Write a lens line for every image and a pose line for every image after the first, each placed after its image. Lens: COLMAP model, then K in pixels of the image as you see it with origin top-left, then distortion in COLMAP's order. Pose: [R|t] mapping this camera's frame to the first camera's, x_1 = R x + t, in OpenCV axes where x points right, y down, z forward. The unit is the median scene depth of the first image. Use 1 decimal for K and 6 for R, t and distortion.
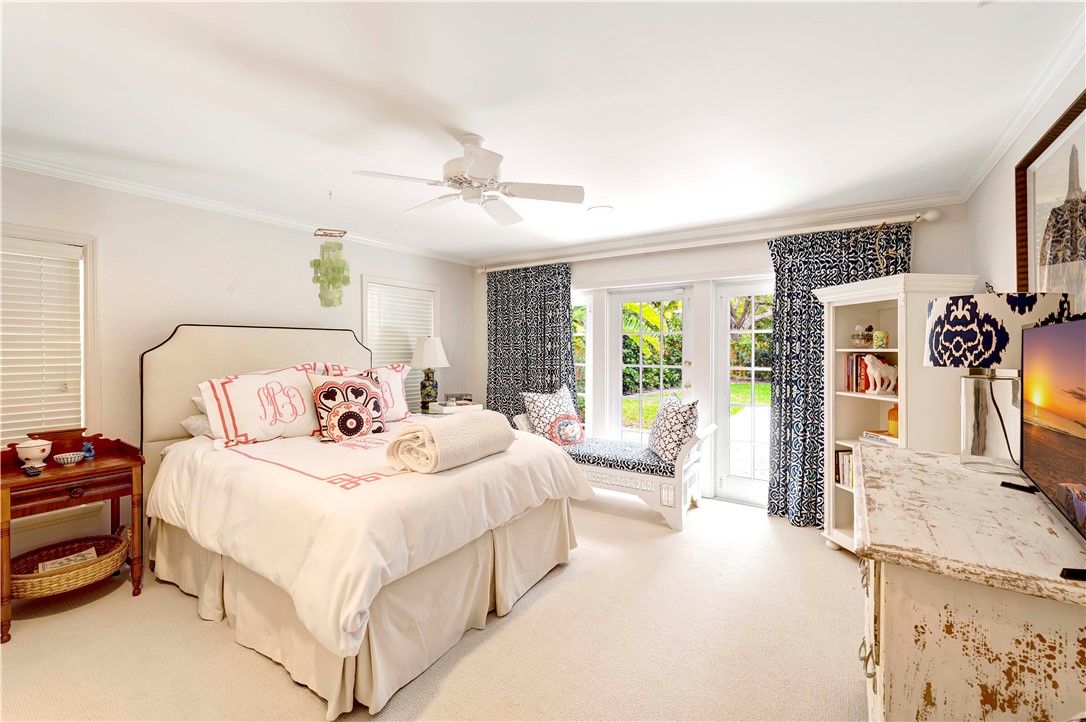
lens RADIAL K [[439.1, 0, 539.9], [0, 439.1, 352.5], [0, 0, 1]] dist [0.001012, 0.000358]
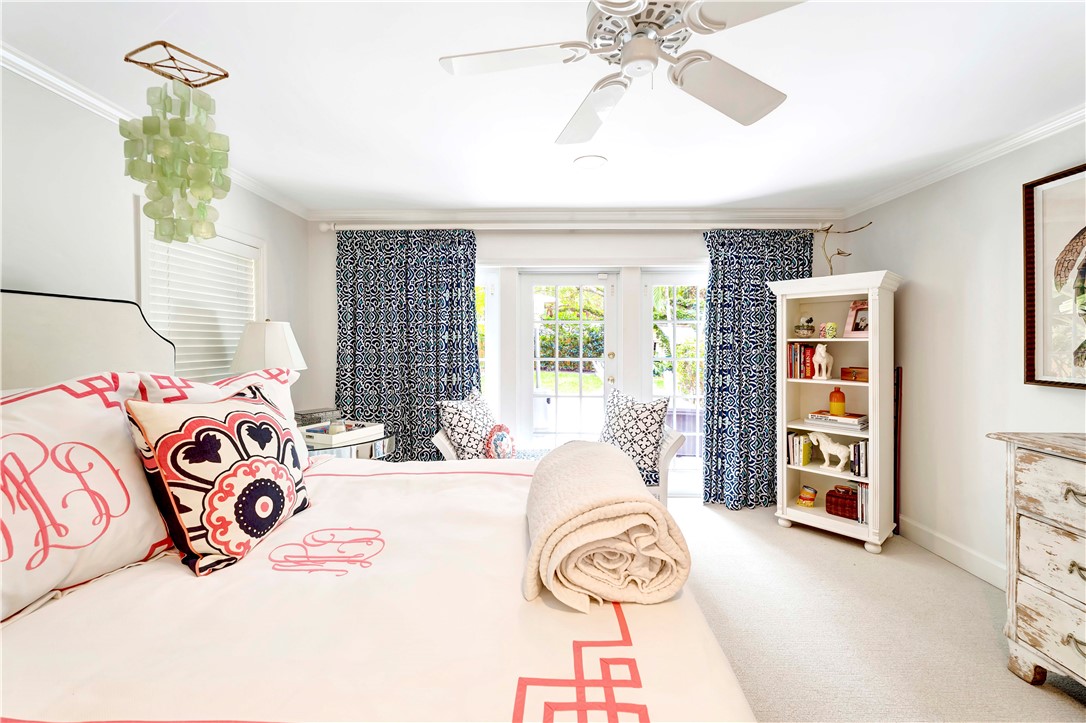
lens RADIAL K [[435.2, 0, 545.4], [0, 435.2, 345.8], [0, 0, 1]] dist [0.002095, -0.000033]
pose [[0.836087, -0.009611, 0.548513, -0.385980], [0.008926, 0.999952, 0.003916, -0.000525], [-0.548525, 0.001623, 0.836133, 0.424508]]
